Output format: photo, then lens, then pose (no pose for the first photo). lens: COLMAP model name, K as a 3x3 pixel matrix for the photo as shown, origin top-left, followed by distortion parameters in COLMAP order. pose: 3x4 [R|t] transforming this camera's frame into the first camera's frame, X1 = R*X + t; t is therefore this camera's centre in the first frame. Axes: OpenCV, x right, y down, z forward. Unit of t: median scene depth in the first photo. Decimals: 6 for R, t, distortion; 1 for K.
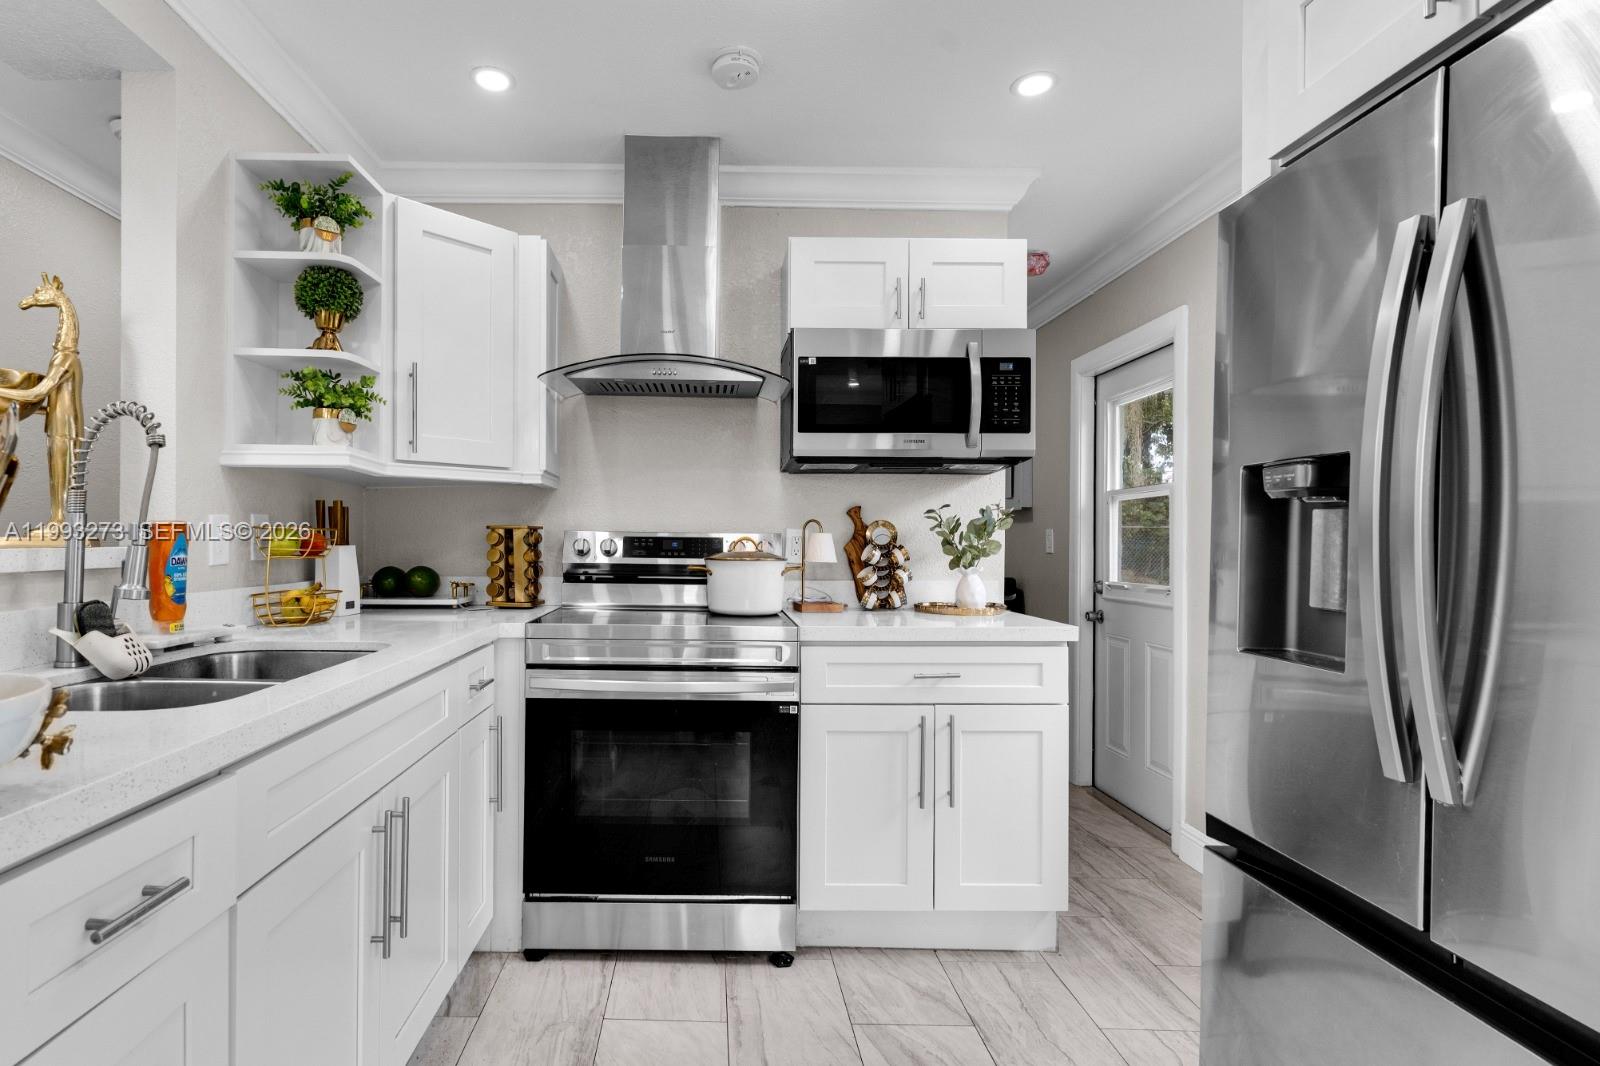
lens RADIAL K [[965.9, 0, 800.0], [0, 965.9, 533.0], [0, 0, 1]] dist [0.001086, -0.000077]
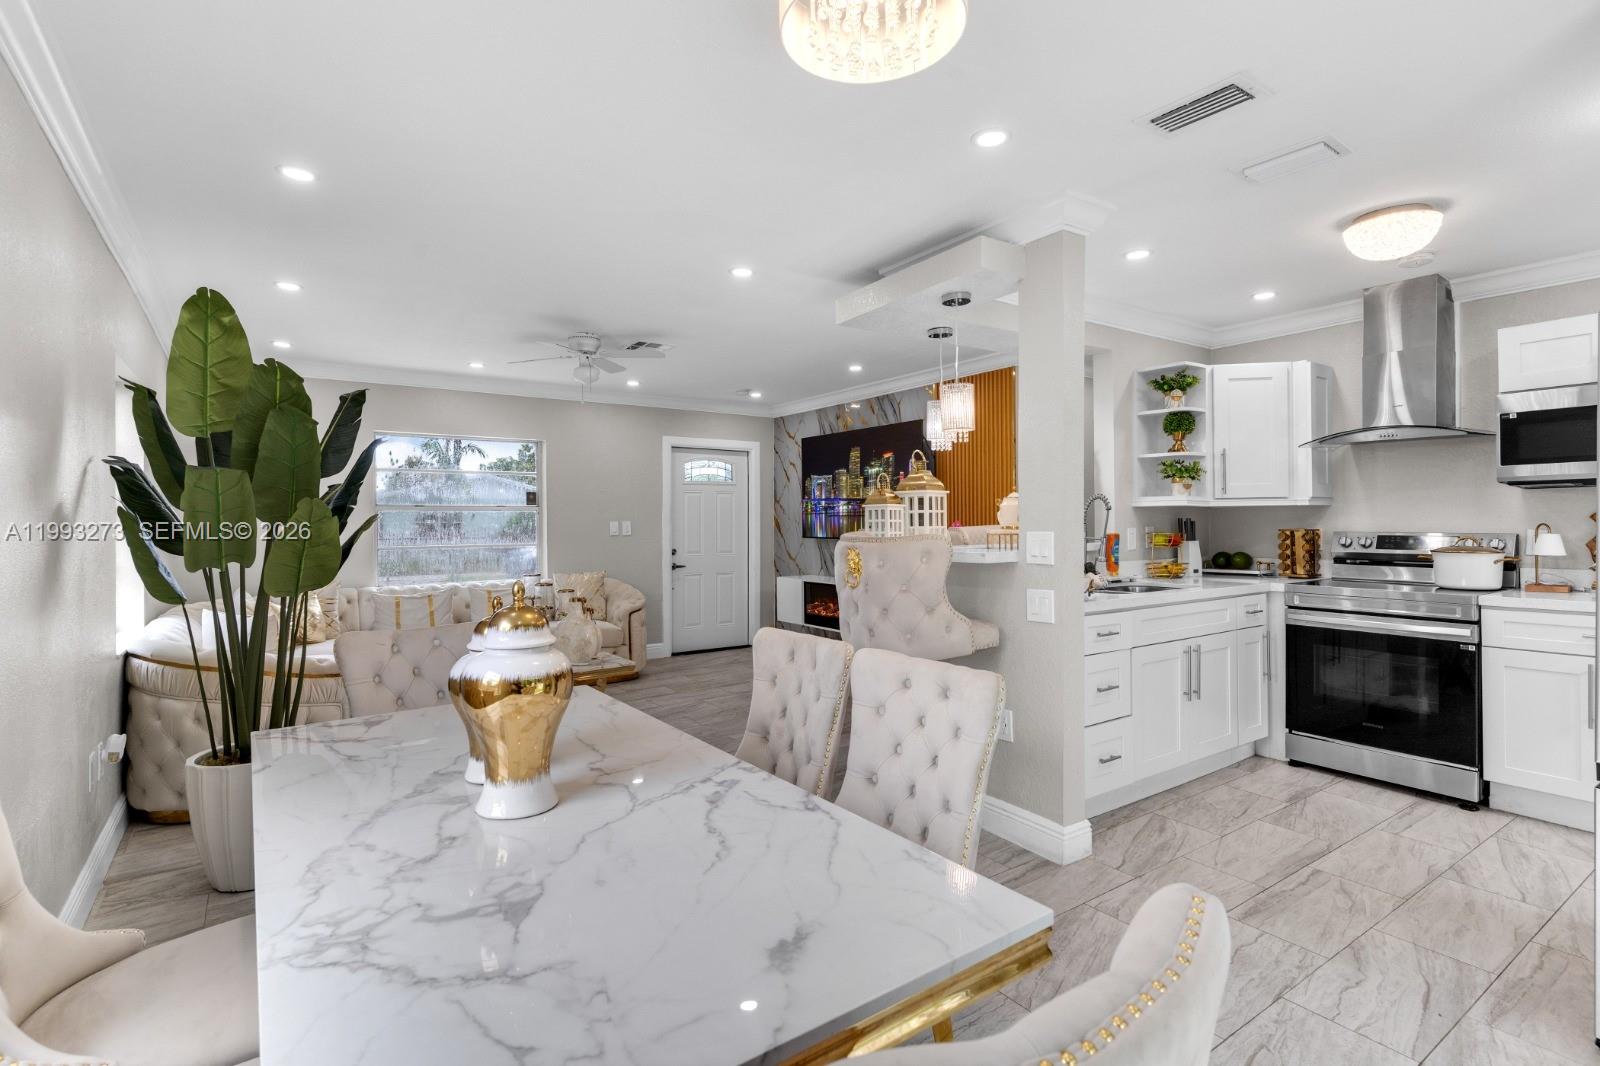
lens RADIAL K [[771.0, 0, 800.0], [0, 771.0, 533.0], [0, 0, 1]] dist [0.000187, 0.000001]
pose [[0.572657, -0.001130, -0.819795, 0.397825], [0.012529, 0.999894, 0.007373, -0.027322], [0.819700, -0.014494, 0.572610, -0.616125]]
